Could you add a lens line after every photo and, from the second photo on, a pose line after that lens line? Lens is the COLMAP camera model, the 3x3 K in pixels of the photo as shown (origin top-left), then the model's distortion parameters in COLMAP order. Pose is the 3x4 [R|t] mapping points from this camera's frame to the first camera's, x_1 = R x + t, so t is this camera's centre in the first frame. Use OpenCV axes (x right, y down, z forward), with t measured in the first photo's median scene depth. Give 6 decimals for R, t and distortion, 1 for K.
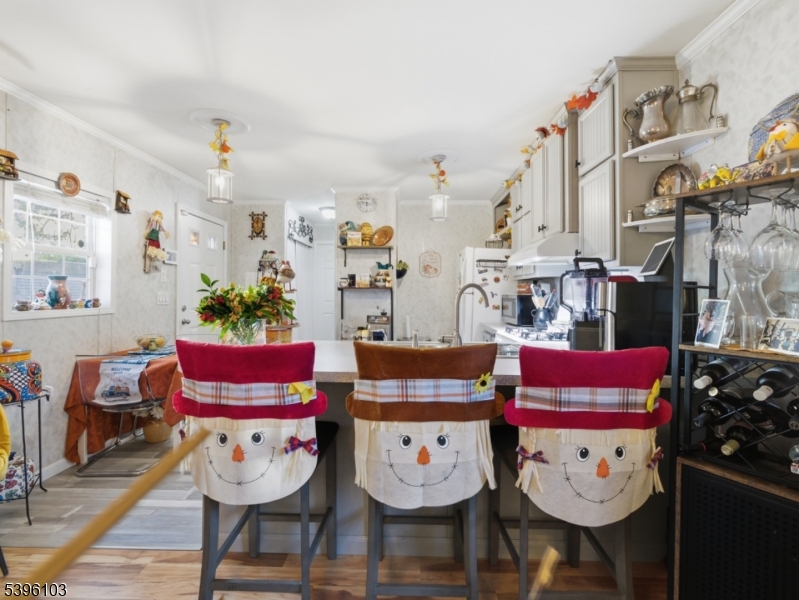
lens RADIAL K [[377.4, 0, 398.5], [0, 377.4, 295.1], [0, 0, 1]] dist [-0.004803, -0.002514]
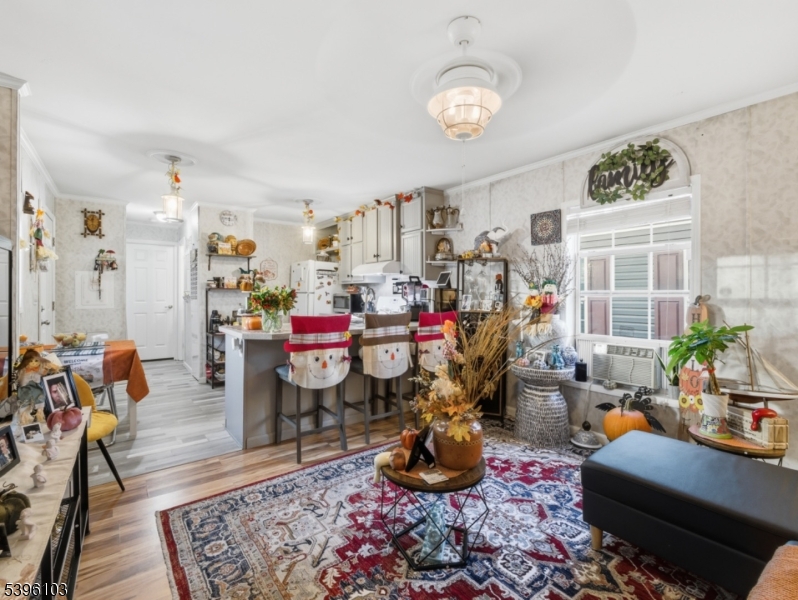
lens RADIAL K [[372.3, 0, 398.6], [0, 372.3, 293.3], [0, 0, 1]] dist [-0.005833, -0.000220]
pose [[0.784371, -0.001541, 0.620290, -0.817617], [0.003454, 0.999992, -0.001883, 0.000850], [-0.620282, 0.003619, 0.784370, -0.565456]]
